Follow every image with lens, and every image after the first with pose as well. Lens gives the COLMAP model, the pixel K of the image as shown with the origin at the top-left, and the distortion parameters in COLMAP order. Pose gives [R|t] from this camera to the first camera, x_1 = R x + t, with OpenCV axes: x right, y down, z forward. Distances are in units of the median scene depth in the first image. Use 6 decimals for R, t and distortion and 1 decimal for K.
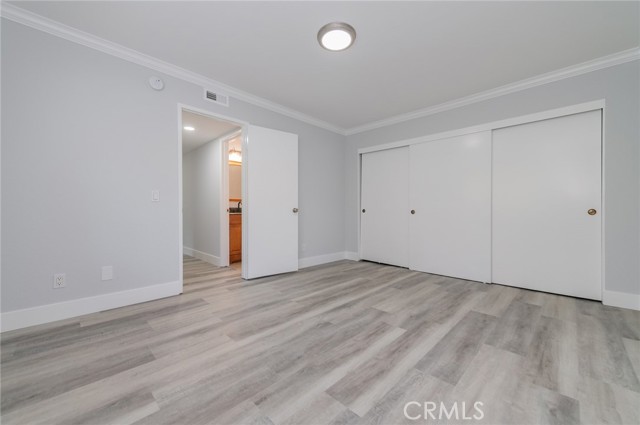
lens RADIAL K [[250.5, 0, 323.5], [0, 250.5, 213.5], [0, 0, 1]] dist [0.010357, -0.000504]
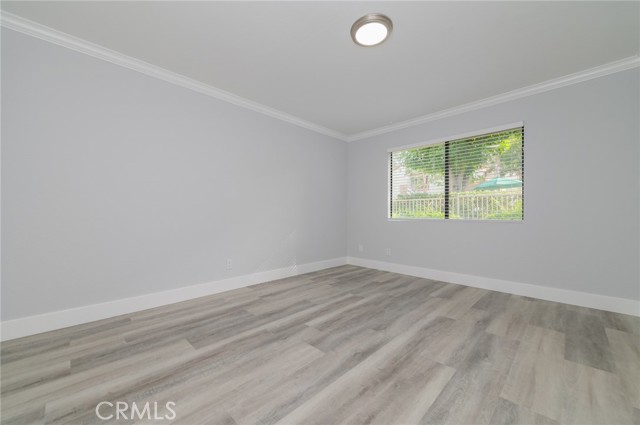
lens RADIAL K [[250.5, 0, 323.5], [0, 250.5, 213.5], [0, 0, 1]] dist [0.010357, -0.000504]
pose [[-0.999935, -0.005322, 0.010115, 0.228663], [-0.005252, 0.999962, 0.006893, -0.038641], [-0.010152, 0.006840, -0.999925, 2.051457]]
